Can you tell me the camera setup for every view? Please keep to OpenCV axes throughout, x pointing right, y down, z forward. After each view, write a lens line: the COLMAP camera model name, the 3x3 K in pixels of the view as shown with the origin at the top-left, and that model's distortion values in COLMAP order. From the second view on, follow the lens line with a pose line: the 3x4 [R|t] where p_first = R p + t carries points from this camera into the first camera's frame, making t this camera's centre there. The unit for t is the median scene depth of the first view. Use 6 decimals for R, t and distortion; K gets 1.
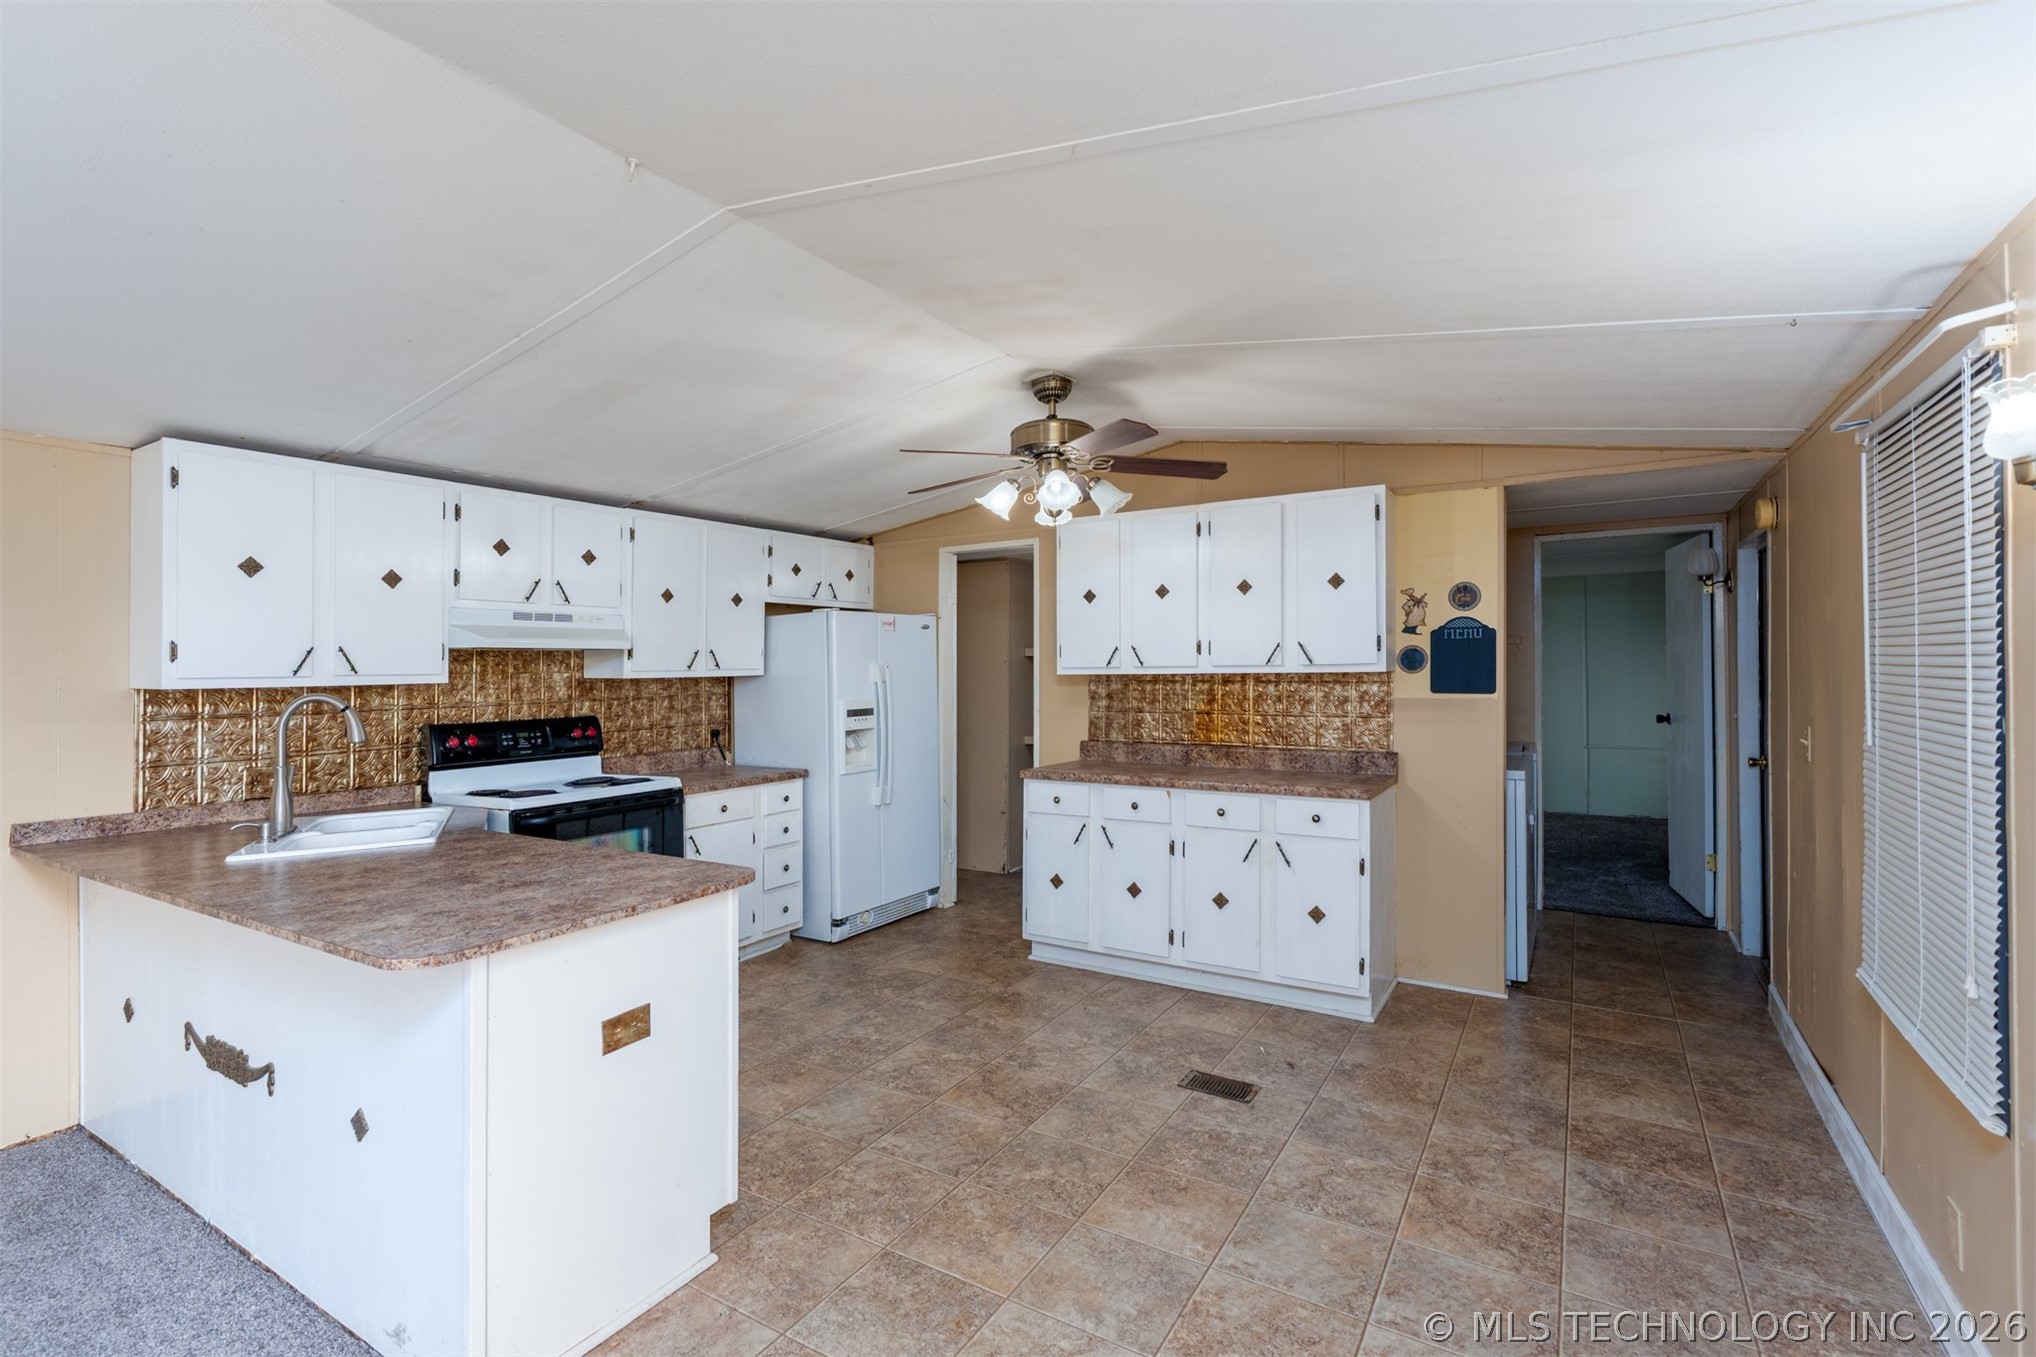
lens RADIAL K [[921.6, 0, 1010.0], [0, 921.6, 668.5], [0, 0, 1]] dist [-0.019102, 0.009302]
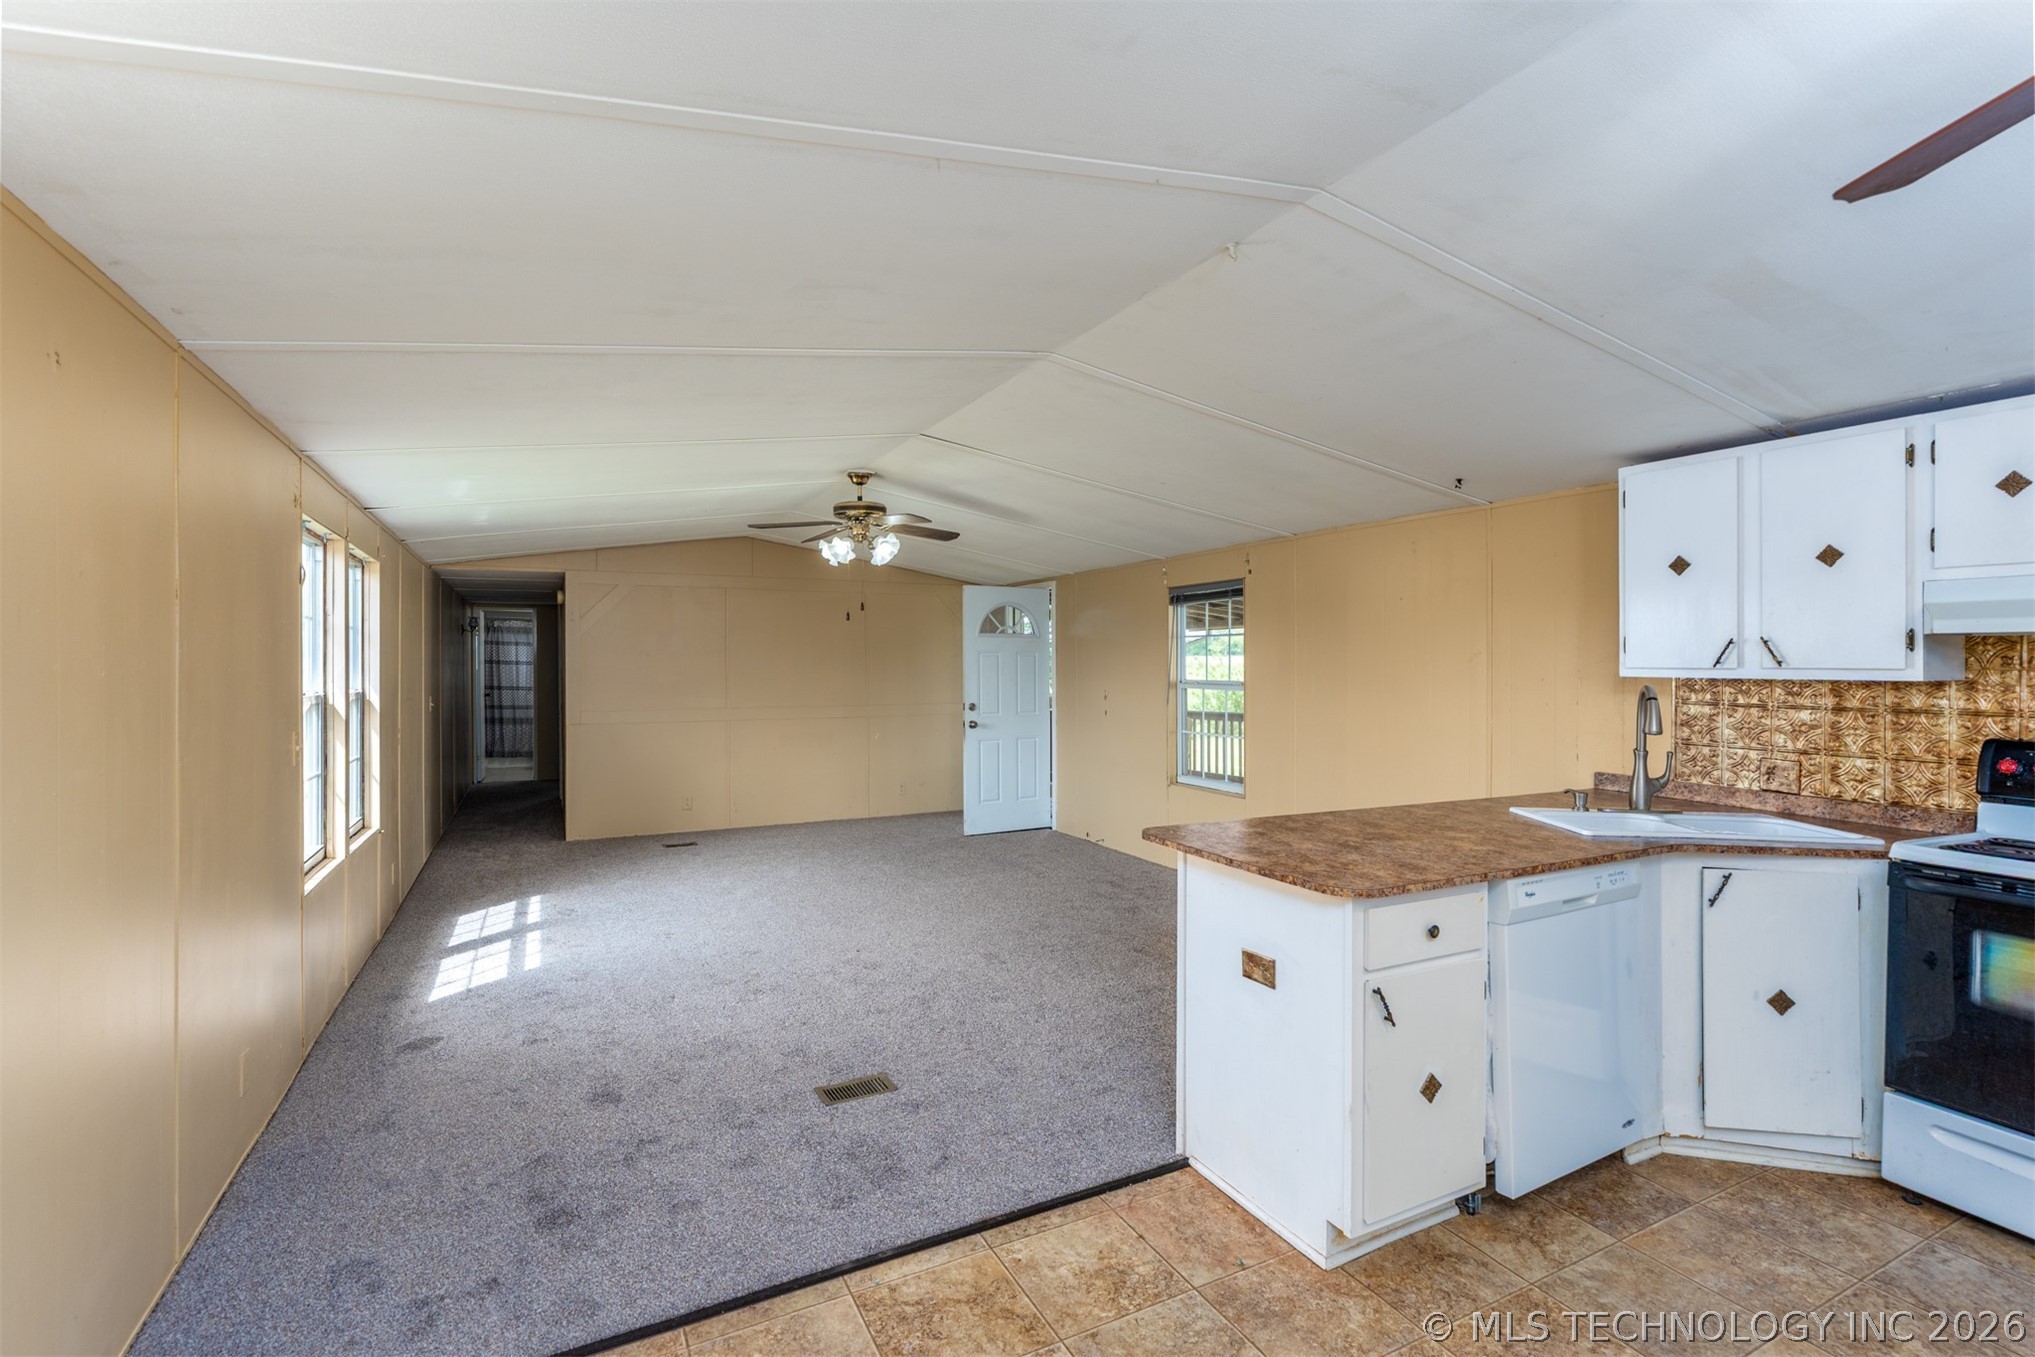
lens RADIAL K [[921.2, 0, 1011.0], [0, 921.2, 659.2], [0, 0, 1]] dist [-0.019102, 0.009302]
pose [[-0.522554, 0.008295, -0.852566, 0.358117], [-0.001184, 0.999945, 0.010455, -0.007923], [0.852606, 0.006473, -0.522515, 0.639529]]
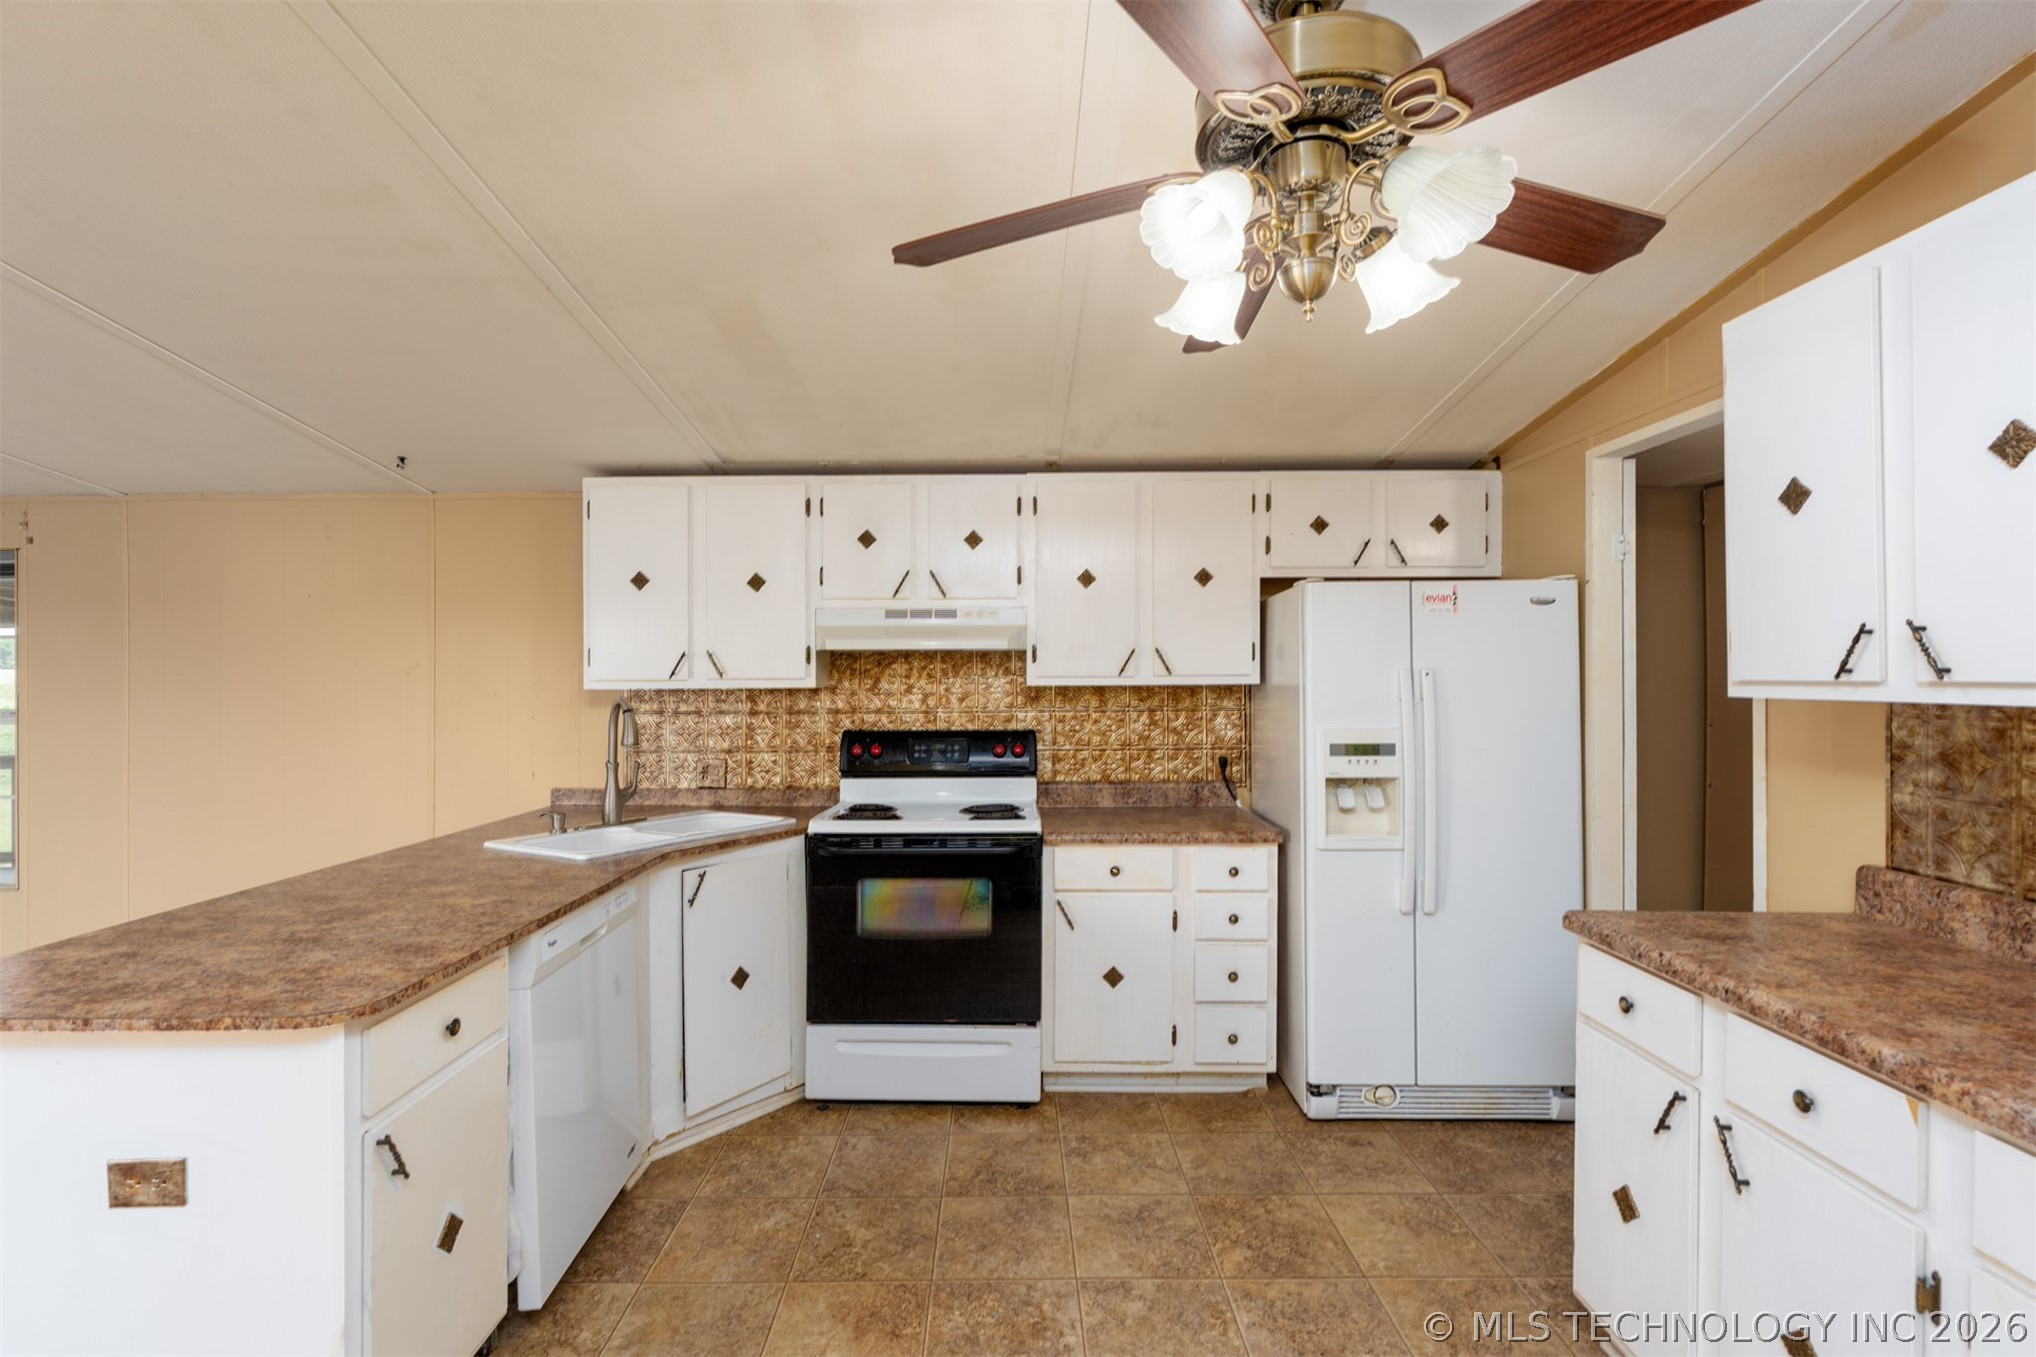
lens RADIAL K [[921.6, 0, 1010.3], [0, 921.6, 662.3], [0, 0, 1]] dist [-0.019102, 0.009302]
pose [[0.526891, -0.001046, -0.849932, 0.258177], [-0.004138, 0.999984, -0.003796, -0.006602], [0.849923, 0.005518, 0.526879, 0.569235]]
